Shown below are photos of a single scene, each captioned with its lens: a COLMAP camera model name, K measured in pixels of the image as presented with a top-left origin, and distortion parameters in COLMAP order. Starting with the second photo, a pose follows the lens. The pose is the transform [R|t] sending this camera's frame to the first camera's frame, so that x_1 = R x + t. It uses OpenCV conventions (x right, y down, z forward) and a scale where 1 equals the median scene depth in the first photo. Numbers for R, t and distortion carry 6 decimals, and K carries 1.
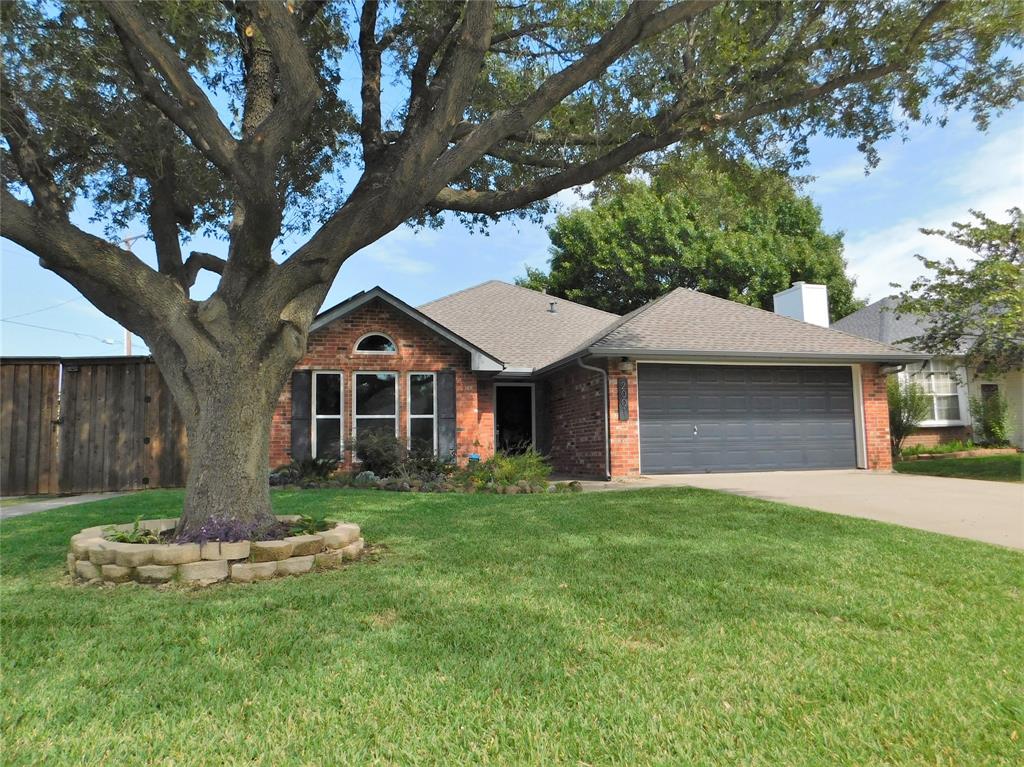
lens RADIAL K [[719.9, 0, 532.0], [0, 719.9, 381.7], [0, 0, 1]] dist [-0.073479, 0.054477]
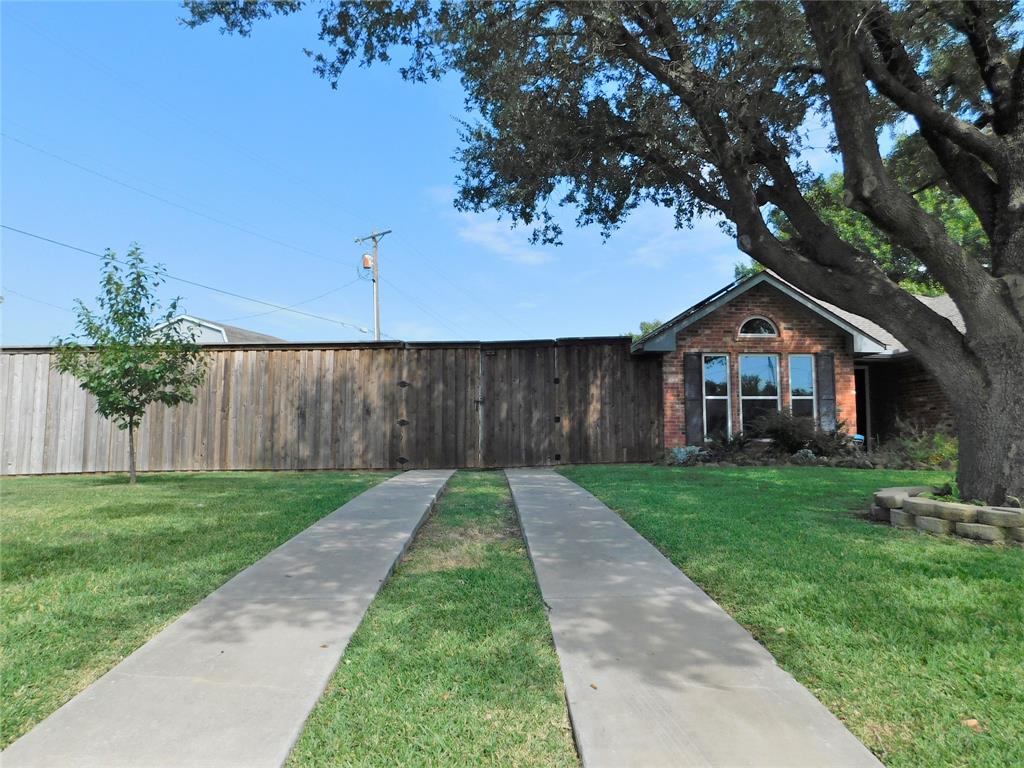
lens RADIAL K [[707.1, 0, 492.6], [0, 707.1, 382.1], [0, 0, 1]] dist [-0.068677, 0.056224]
pose [[0.983876, 0.000397, -0.178852, -0.426323], [0.002785, 0.999842, 0.017543, 0.007793], [0.178831, -0.017758, 0.983719, -0.059302]]
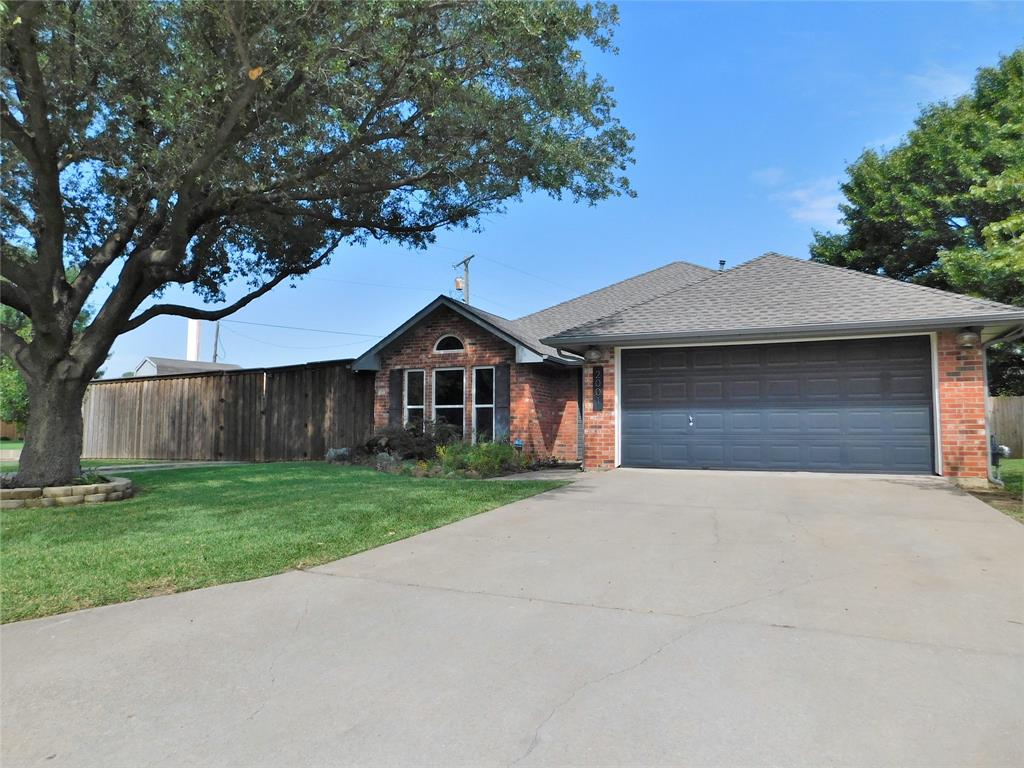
lens RADIAL K [[707.1, 0, 492.6], [0, 707.1, 382.1], [0, 0, 1]] dist [-0.068677, 0.056224]
pose [[0.765629, -0.026626, -0.642731, 0.590972], [0.044342, 0.998951, 0.011437, -0.001021], [0.641752, -0.037256, 0.766007, 0.172419]]
